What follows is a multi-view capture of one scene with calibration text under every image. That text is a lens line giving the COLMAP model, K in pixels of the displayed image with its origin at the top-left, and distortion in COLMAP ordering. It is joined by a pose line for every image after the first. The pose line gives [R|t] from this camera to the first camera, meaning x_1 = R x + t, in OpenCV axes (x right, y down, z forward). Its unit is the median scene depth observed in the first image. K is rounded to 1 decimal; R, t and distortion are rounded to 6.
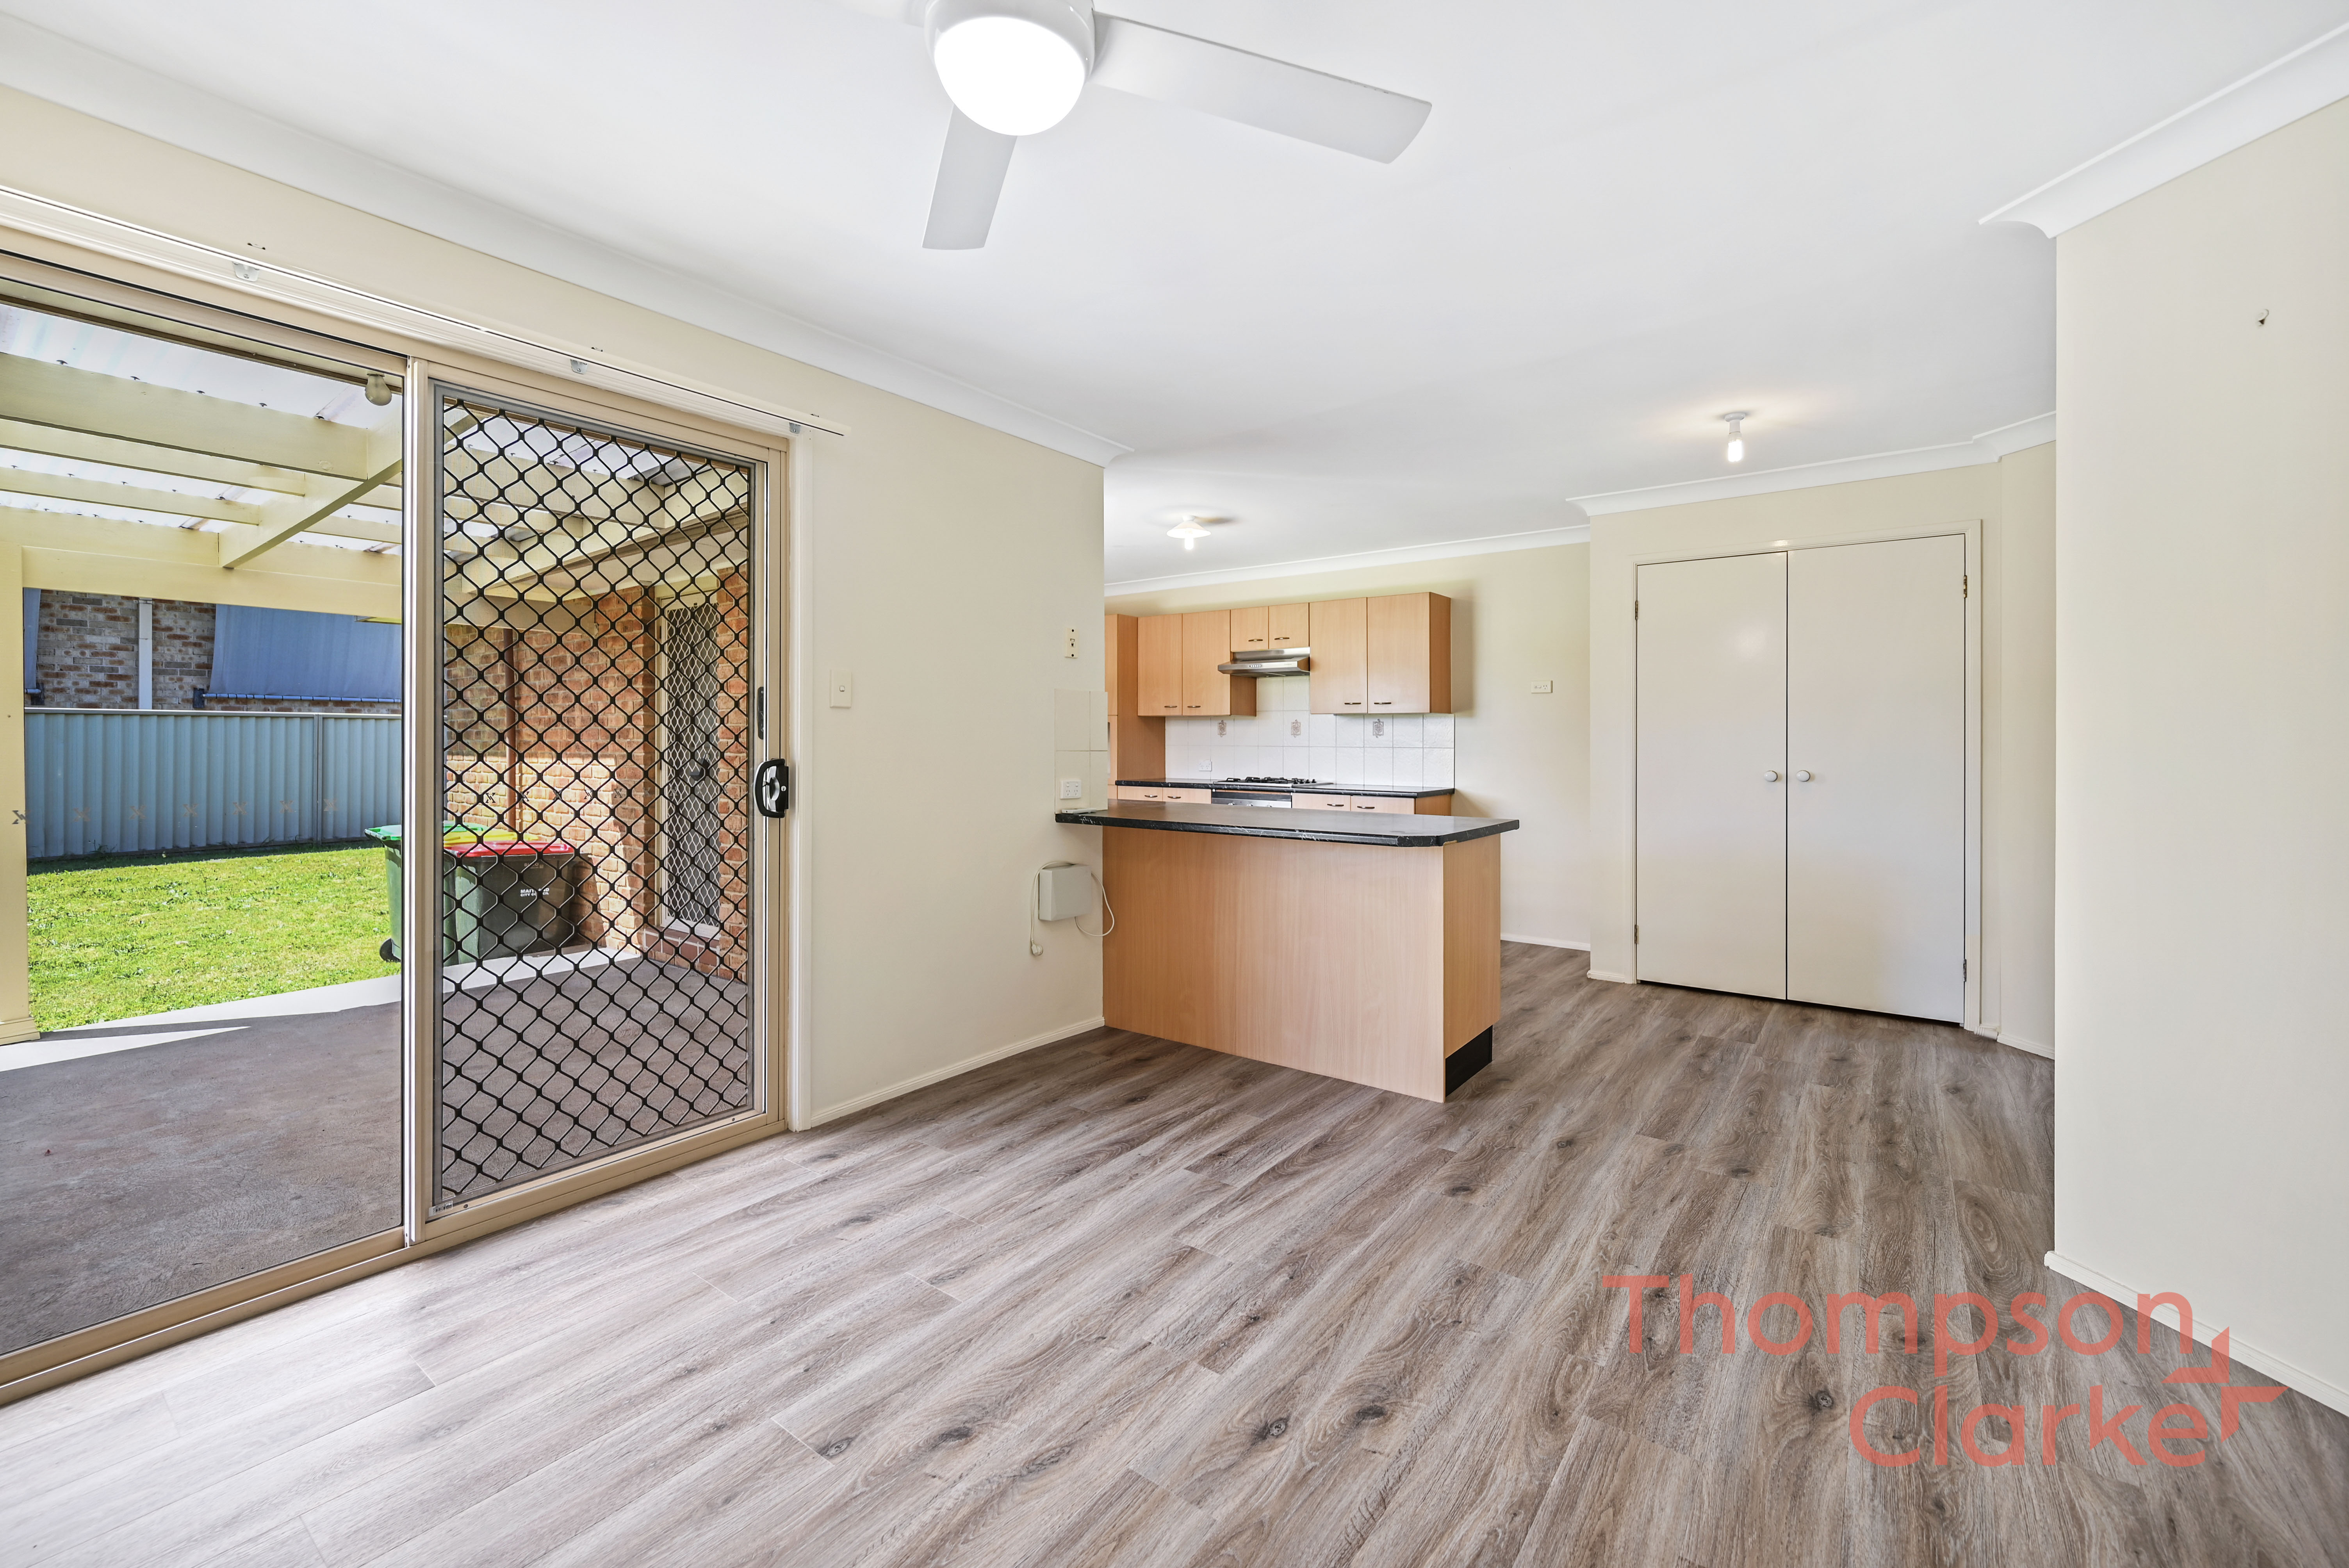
lens RADIAL K [[968.3, 0, 1177.9], [0, 968.3, 740.5], [0, 0, 1]] dist [0.001372, 0.000510]
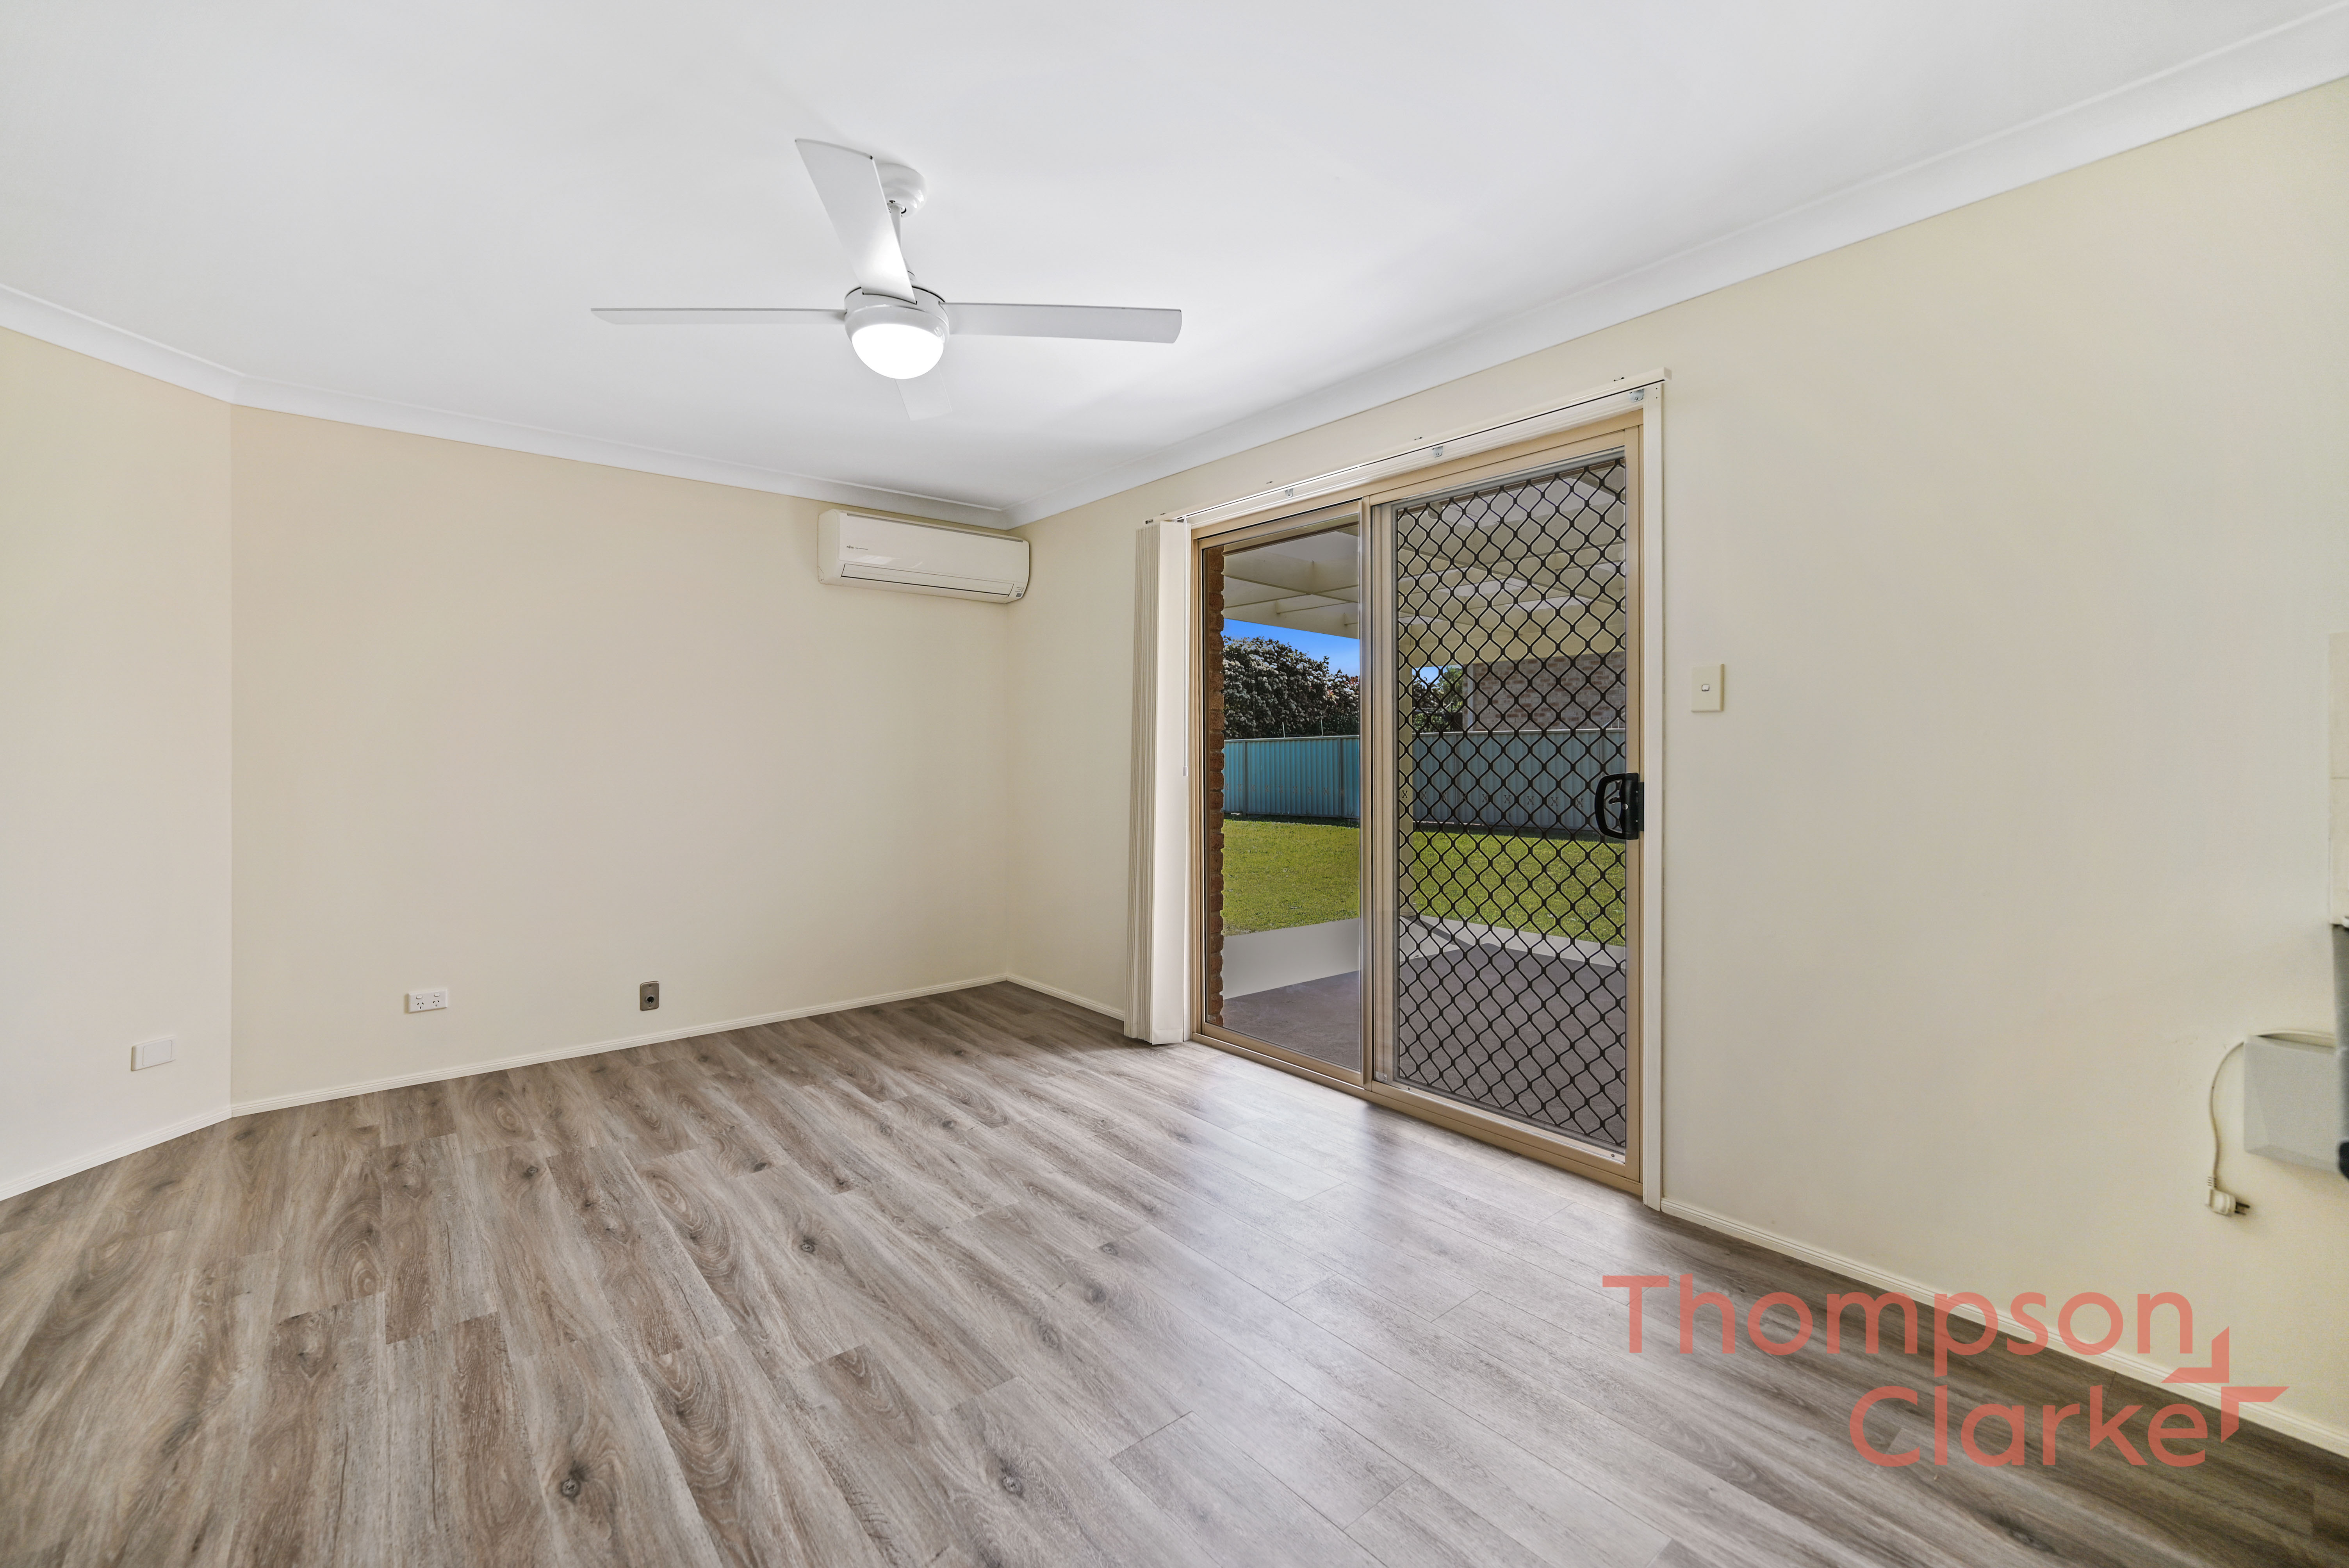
lens RADIAL K [[949.7, 0, 1113.6], [0, 949.7, 754.0], [0, 0, 1]] dist [-0.000198, -0.000009]
pose [[-0.266847, 0.000654, -0.963739, 0.606083], [0.000489, 1.000000, 0.000543, 0.000650], [0.963739, -0.000327, -0.266847, 0.843722]]
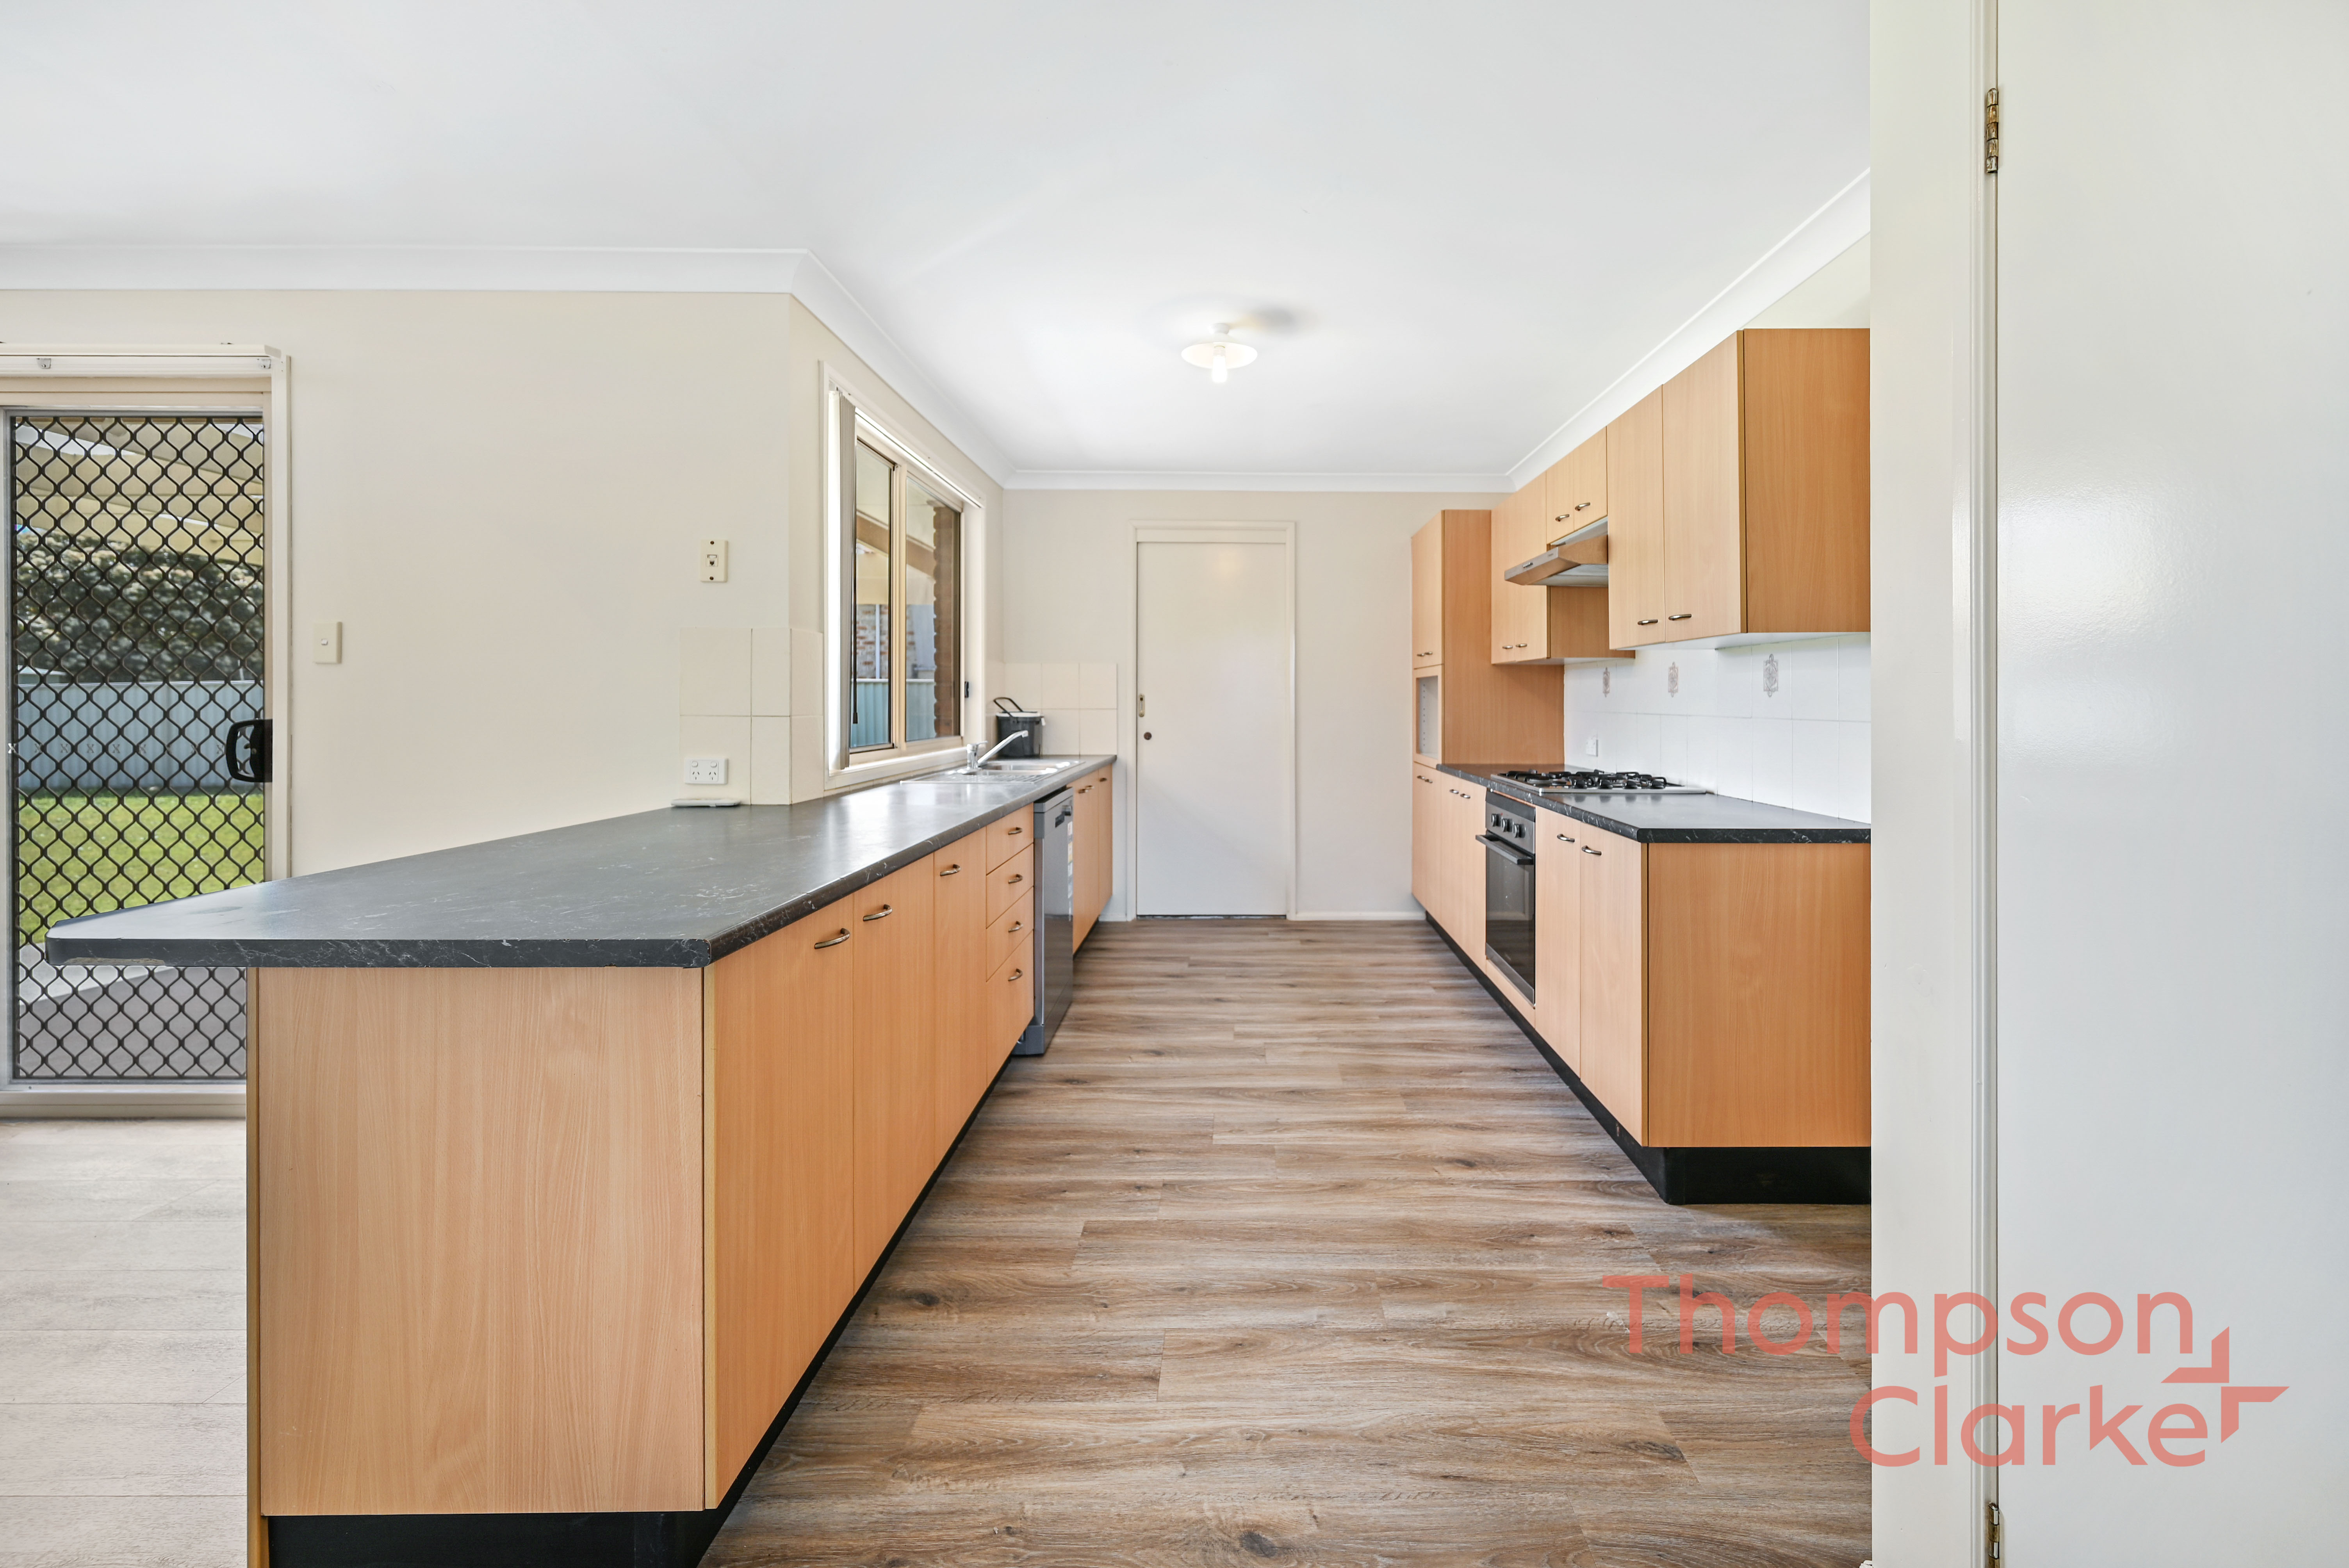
lens RADIAL K [[936.3, 0, 1177.4], [0, 936.3, 700.7], [0, 0, 1]] dist [-0.000372, -0.000008]
pose [[0.603149, -0.000475, -0.797628, 0.924003], [-0.001495, 0.999997, -0.001726, 0.001006], [0.797627, 0.002233, 0.603147, 1.265310]]
